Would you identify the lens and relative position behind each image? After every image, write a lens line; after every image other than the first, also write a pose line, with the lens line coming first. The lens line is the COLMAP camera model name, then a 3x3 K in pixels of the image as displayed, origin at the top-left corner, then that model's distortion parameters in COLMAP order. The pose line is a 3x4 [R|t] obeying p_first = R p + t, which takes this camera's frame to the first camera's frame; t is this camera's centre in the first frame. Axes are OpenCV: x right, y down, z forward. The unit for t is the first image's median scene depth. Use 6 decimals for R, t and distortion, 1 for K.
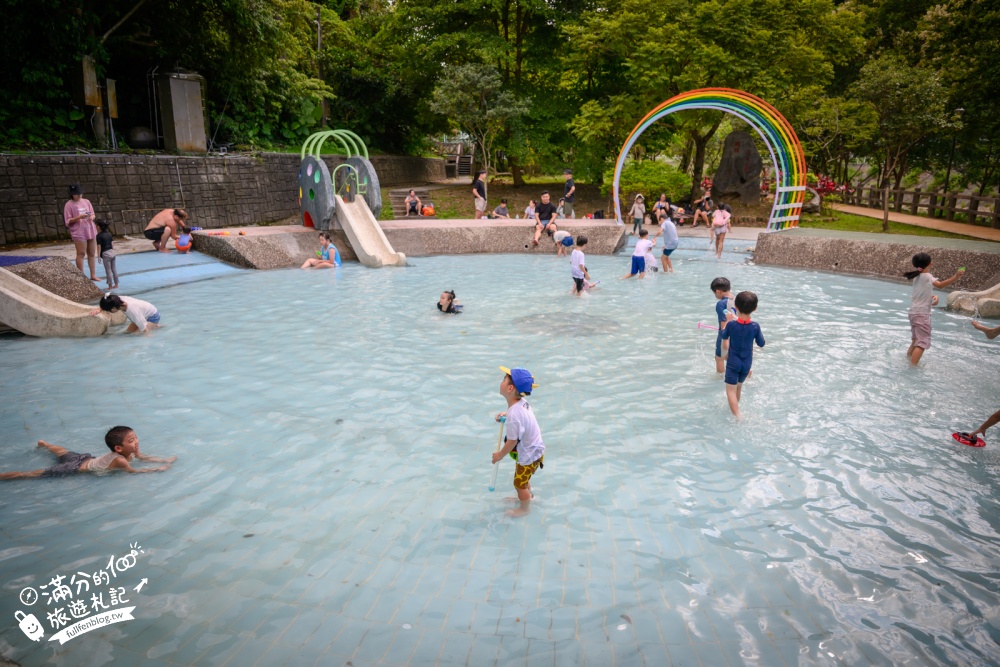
lens RADIAL K [[696.0, 0, 500.0], [0, 696.0, 333.5], [0, 0, 1]] dist [0.000977, -0.004887]
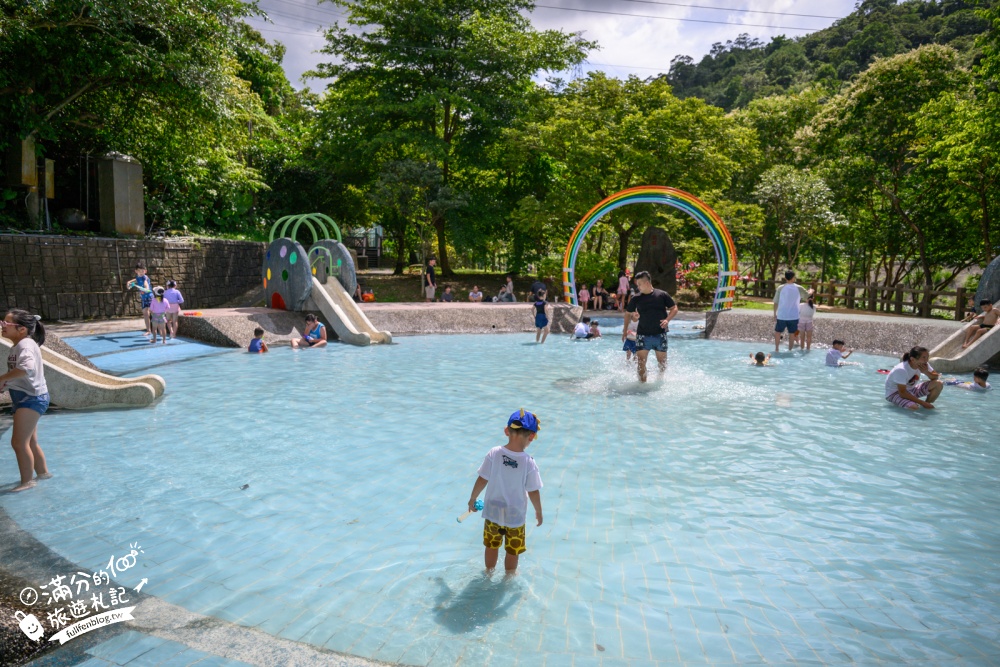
lens RADIAL K [[696.0, 0, 500.0], [0, 696.0, 333.5], [0, 0, 1]] dist [0.000977, -0.004887]
pose [[0.982798, -0.008517, 0.184486, -0.127249], [0.033738, 0.990406, -0.134008, 0.022442], [-0.181574, 0.137927, 0.973657, -0.015221]]
